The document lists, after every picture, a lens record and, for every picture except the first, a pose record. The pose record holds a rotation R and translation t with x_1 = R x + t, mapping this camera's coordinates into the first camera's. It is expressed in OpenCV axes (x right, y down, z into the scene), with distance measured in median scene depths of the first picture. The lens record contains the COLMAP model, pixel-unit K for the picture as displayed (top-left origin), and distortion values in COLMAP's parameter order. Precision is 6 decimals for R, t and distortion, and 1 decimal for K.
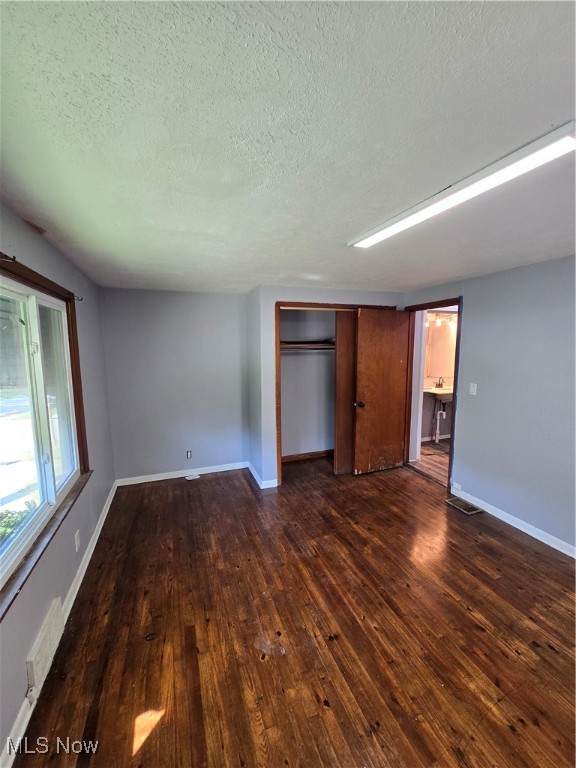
lens RADIAL K [[317.3, 0, 286.4], [0, 317.3, 382.7], [0, 0, 1]] dist [0.000810, -0.000378]
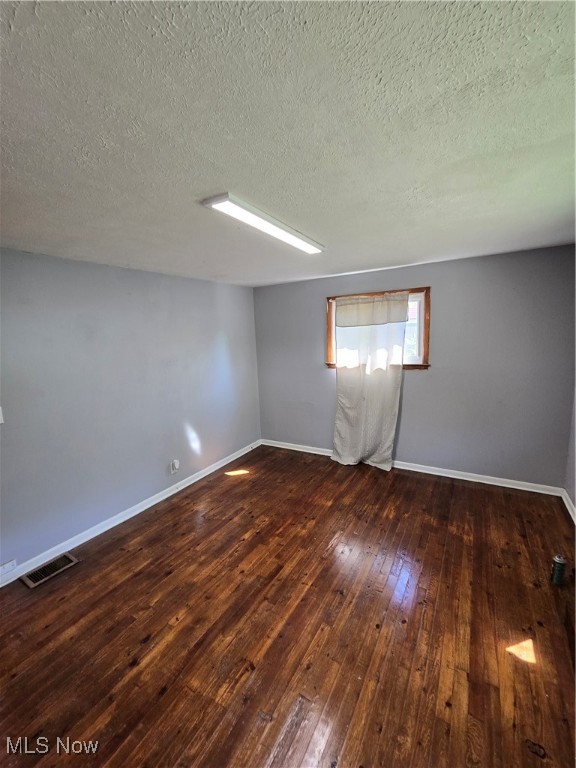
lens RADIAL K [[317.3, 0, 286.1], [0, 317.3, 384.2], [0, 0, 1]] dist [0.000810, -0.000378]
pose [[-0.629859, -0.086057, 0.771927, -0.524154], [0.134185, 0.966843, 0.217277, -0.182710], [-0.765030, 0.240435, -0.597427, 1.577213]]
